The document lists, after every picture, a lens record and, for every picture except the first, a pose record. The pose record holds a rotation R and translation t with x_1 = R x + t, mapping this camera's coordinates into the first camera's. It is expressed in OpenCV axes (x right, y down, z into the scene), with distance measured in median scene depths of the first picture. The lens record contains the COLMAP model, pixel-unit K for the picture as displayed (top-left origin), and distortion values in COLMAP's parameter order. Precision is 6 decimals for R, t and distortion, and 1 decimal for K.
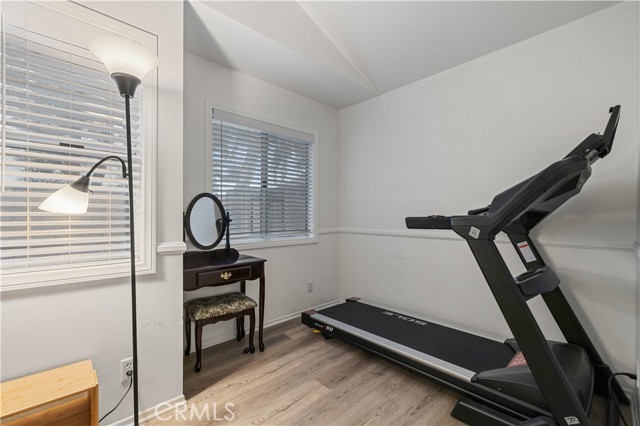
lens RADIAL K [[271.5, 0, 316.4], [0, 271.5, 214.0], [0, 0, 1]] dist [0.001599, 0.000208]
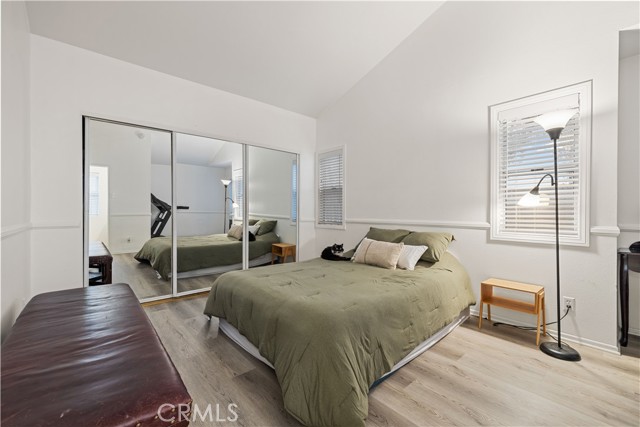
lens RADIAL K [[271.5, 0, 316.4], [0, 271.5, 214.5], [0, 0, 1]] dist [0.001599, 0.000208]
pose [[-0.021701, 0.009019, -0.999724, 0.845797], [0.007854, 0.999930, 0.008850, 0.022202], [0.999734, -0.007660, -0.021770, -0.392280]]
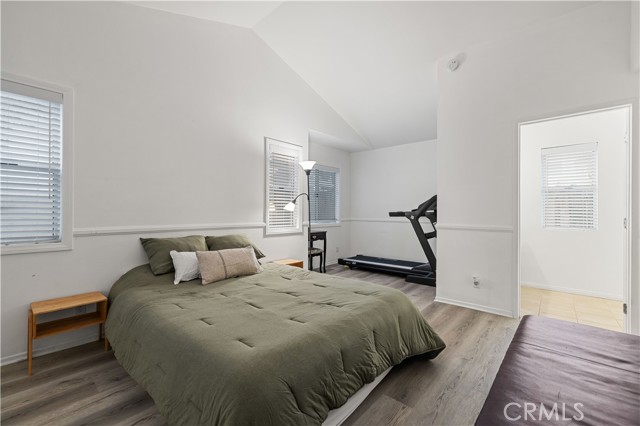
lens RADIAL K [[270.6, 0, 317.6], [0, 270.6, 210.7], [0, 0, 1]] dist [0.011471, -0.000014]
pose [[0.995060, 0.002103, 0.099250, -0.693074], [-0.002770, 0.999975, 0.006581, -0.019937], [-0.099234, -0.006824, 0.995041, -1.712765]]
